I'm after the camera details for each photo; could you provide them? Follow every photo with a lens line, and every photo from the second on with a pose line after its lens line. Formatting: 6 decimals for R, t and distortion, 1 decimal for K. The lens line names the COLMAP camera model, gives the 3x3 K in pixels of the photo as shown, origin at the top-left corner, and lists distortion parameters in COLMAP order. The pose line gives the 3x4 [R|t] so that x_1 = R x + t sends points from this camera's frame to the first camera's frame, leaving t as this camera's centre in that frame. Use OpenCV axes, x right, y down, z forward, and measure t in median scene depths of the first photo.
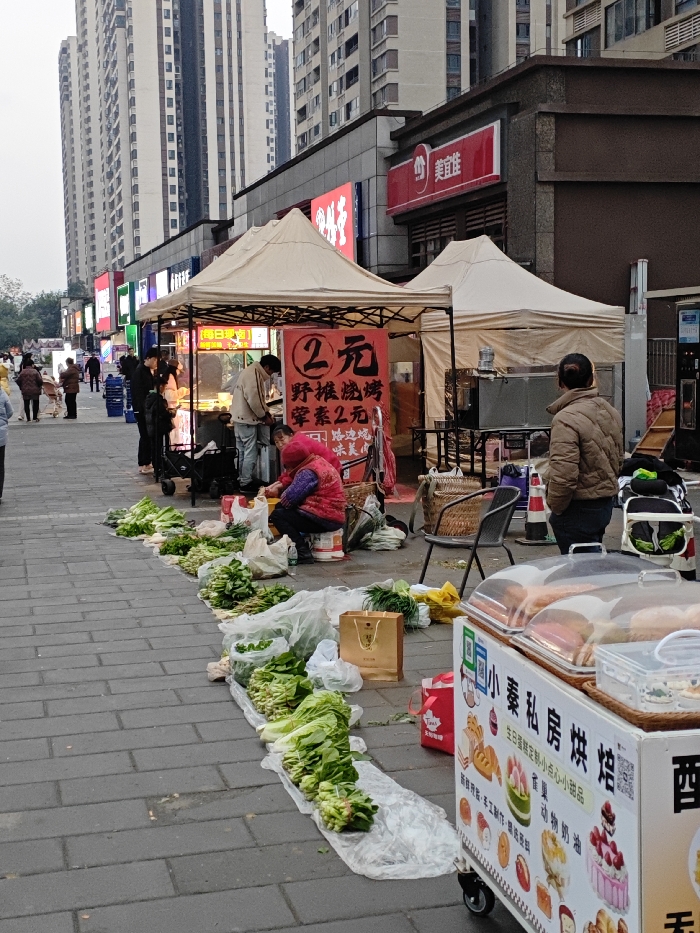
lens RADIAL K [[1296.1, 0, 344.9], [0, 1296.1, 466.5], [0, 0, 1]] dist [0.049837, -0.086913]
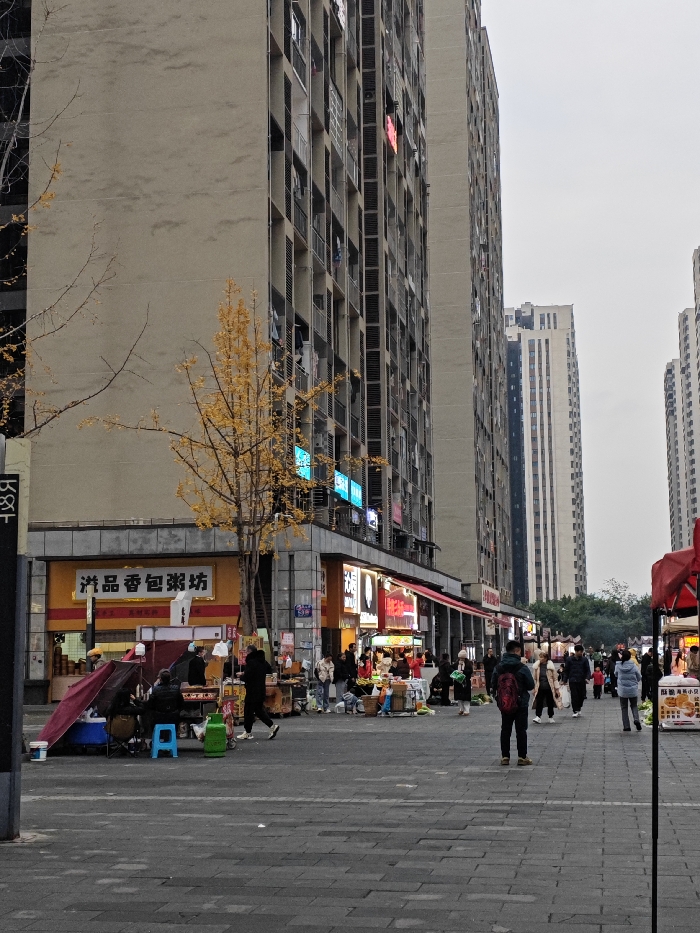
lens RADIAL K [[1296.1, 0, 344.9], [0, 1296.1, 466.5], [0, 0, 1]] dist [0.049837, -0.086913]
pose [[0.896922, -0.052538, -0.439056, 0.028265], [-0.047430, 0.975758, -0.213652, 0.009007], [0.439638, 0.212454, 0.872687, -0.101411]]
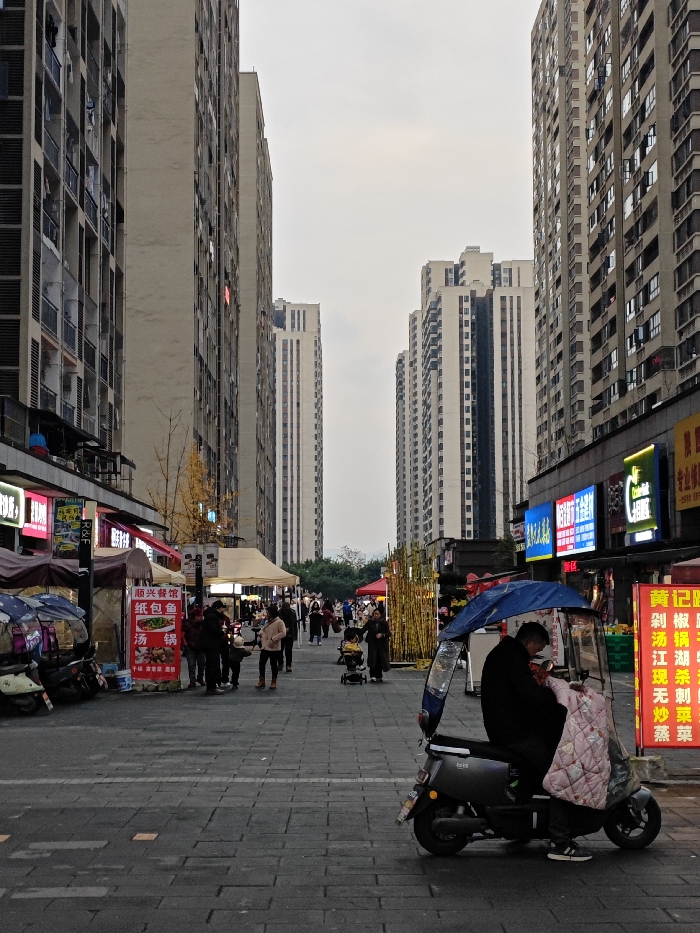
lens RADIAL K [[1308.7, 0, 350.0], [0, 1308.7, 466.5], [0, 0, 1]] dist [0.241397, -0.017445]
pose [[0.968555, -0.011065, -0.248552, 0.087680], [-0.036879, 0.981589, -0.187410, 0.030080], [0.246049, 0.190683, 0.950316, -0.332449]]
